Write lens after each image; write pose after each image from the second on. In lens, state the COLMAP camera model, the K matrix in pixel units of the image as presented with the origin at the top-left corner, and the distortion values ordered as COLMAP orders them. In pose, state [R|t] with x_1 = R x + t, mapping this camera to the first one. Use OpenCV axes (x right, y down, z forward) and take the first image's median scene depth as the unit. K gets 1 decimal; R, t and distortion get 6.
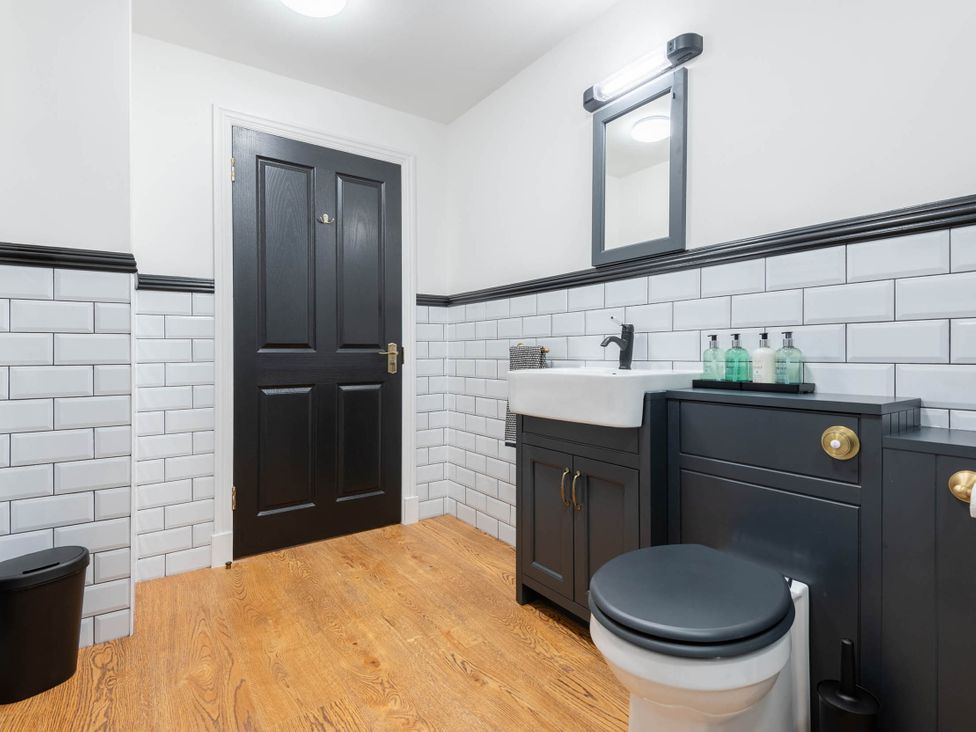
lens RADIAL K [[511.3, 0, 486.8], [0, 511.3, 359.8], [0, 0, 1]] dist [0.036929, -0.023521]
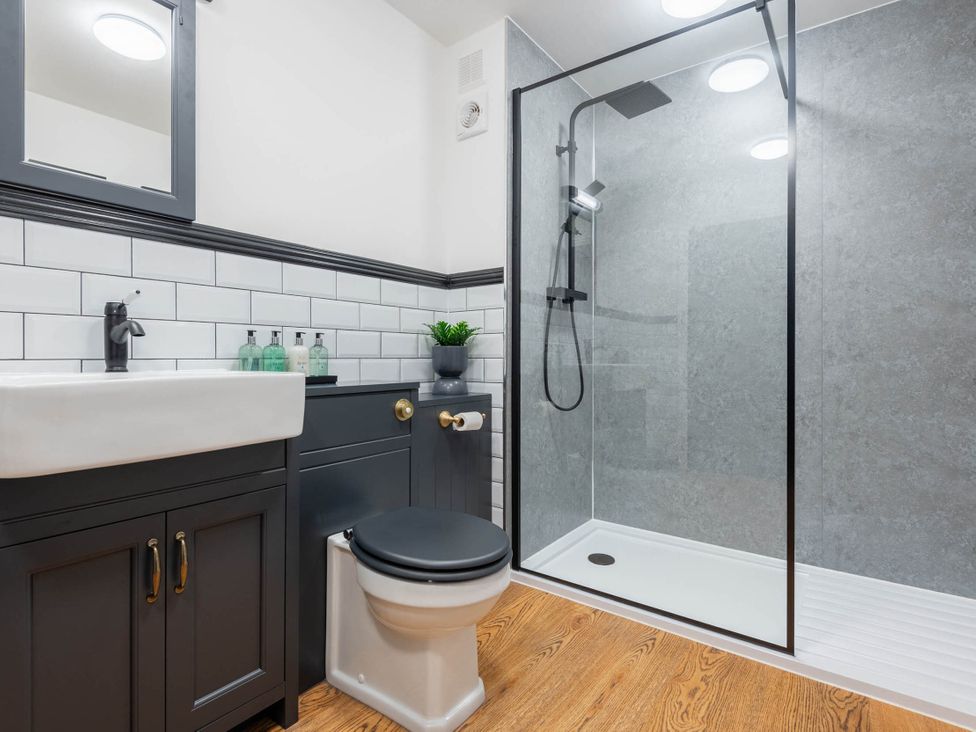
lens RADIAL K [[511.3, 0, 486.8], [0, 511.3, 359.8], [0, 0, 1]] dist [0.036929, -0.023521]
pose [[-0.322370, -0.012049, 0.946537, -0.638037], [0.001515, 0.999911, 0.013244, -0.006826], [-0.946613, 0.005703, -0.322323, 0.973092]]
